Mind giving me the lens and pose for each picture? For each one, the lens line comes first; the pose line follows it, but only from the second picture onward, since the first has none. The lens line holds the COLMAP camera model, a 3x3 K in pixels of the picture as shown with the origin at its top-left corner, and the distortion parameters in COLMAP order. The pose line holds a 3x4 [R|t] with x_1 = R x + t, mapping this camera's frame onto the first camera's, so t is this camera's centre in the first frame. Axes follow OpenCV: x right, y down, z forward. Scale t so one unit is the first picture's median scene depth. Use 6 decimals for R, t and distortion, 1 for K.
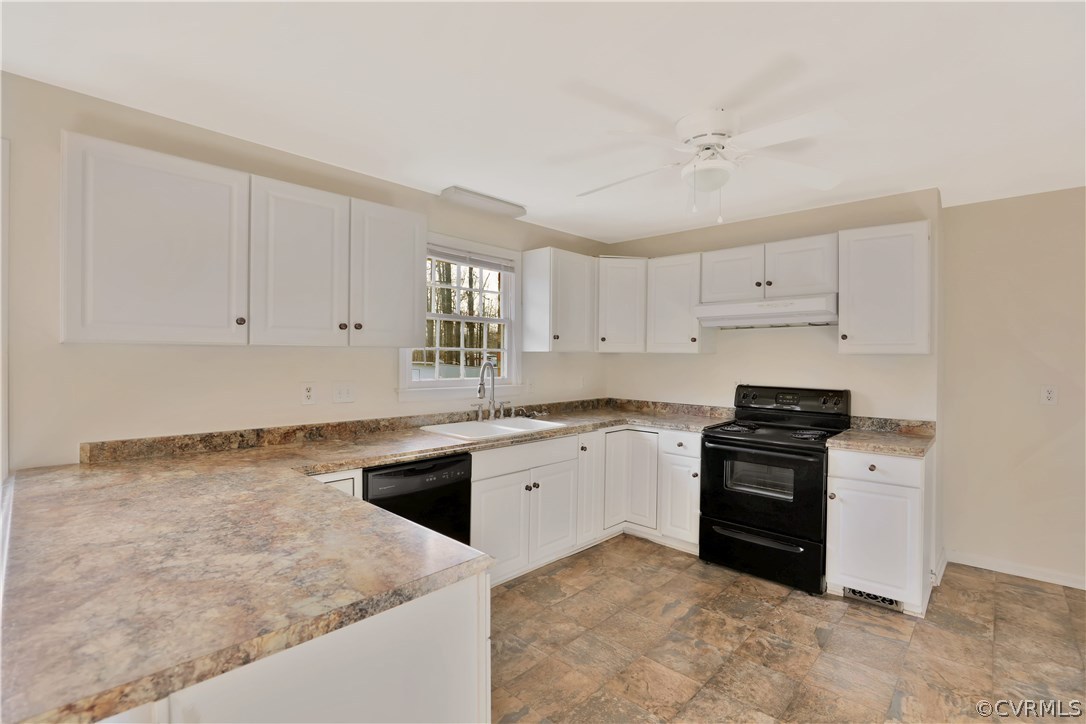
lens RADIAL K [[497.9, 0, 544.0], [0, 497.9, 362.5], [0, 0, 1]] dist [-0.041044, 0.012773]
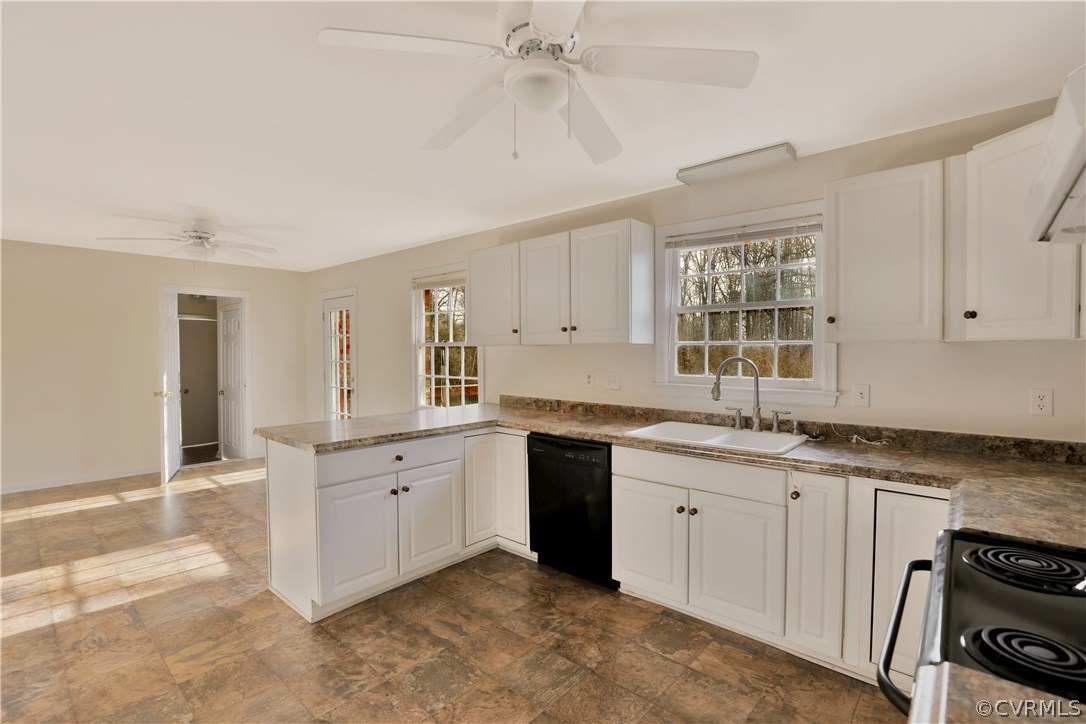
lens RADIAL K [[497.9, 0, 544.0], [0, 497.9, 362.5], [0, 0, 1]] dist [-0.041044, 0.012773]
pose [[0.035091, 0.015165, -0.999269, 0.728127], [-0.009959, 0.999841, 0.014824, -0.002059], [0.999334, 0.009432, 0.035237, 0.691823]]
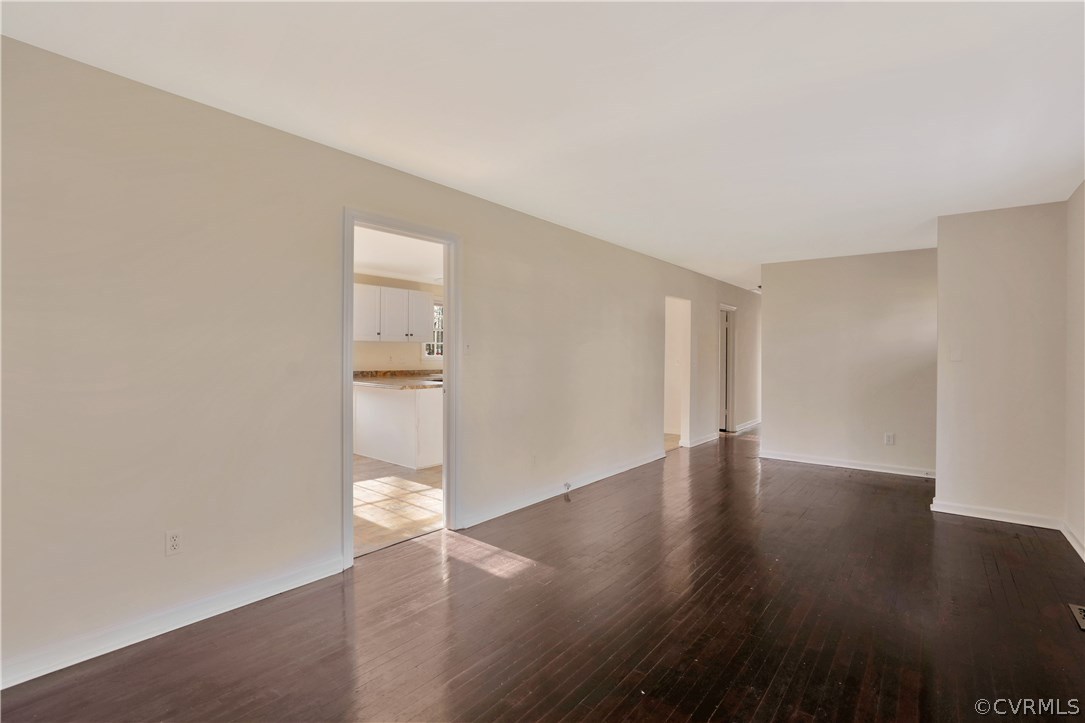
lens RADIAL K [[497.4, 0, 543.5], [0, 497.4, 362.0], [0, 0, 1]] dist [-0.041044, 0.012773]
pose [[0.997480, 0.002523, 0.070897, 0.140449], [-0.003178, 0.999953, 0.009125, 0.042837], [-0.070870, -0.009327, 0.997442, -1.488346]]
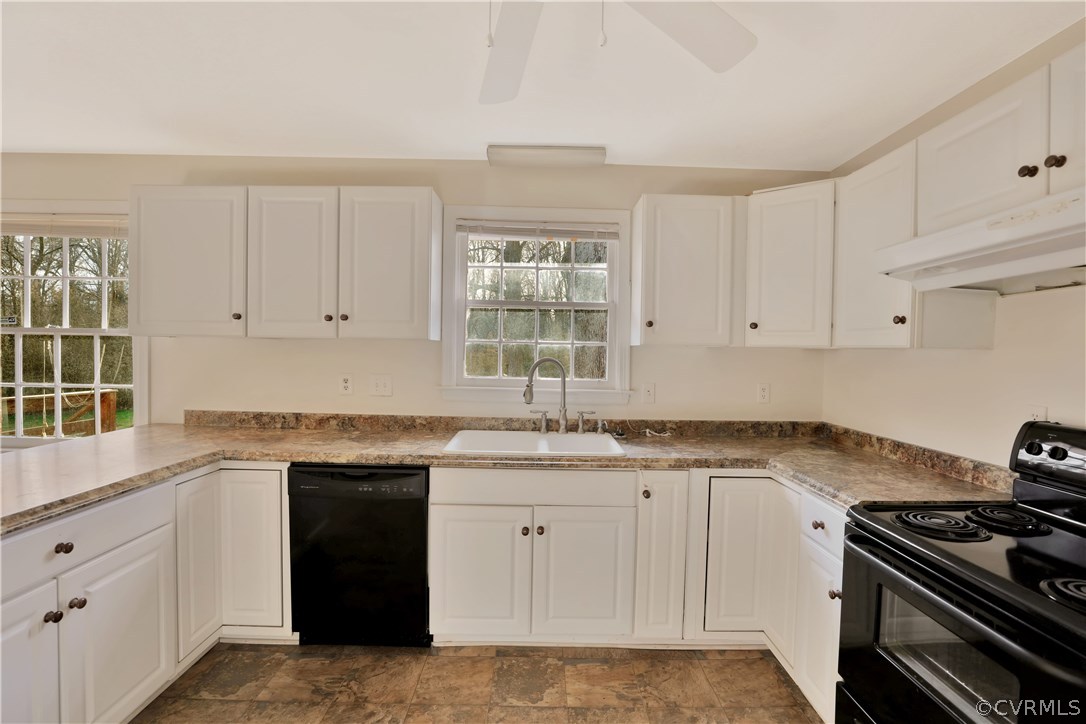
lens RADIAL K [[497.9, 0, 544.0], [0, 497.9, 362.5], [0, 0, 1]] dist [-0.041044, 0.012773]
pose [[0.694706, 0.020169, -0.719011, 0.470679], [-0.020544, 0.999755, 0.008194, -0.000451], [0.719000, 0.009079, 0.694951, 0.478961]]
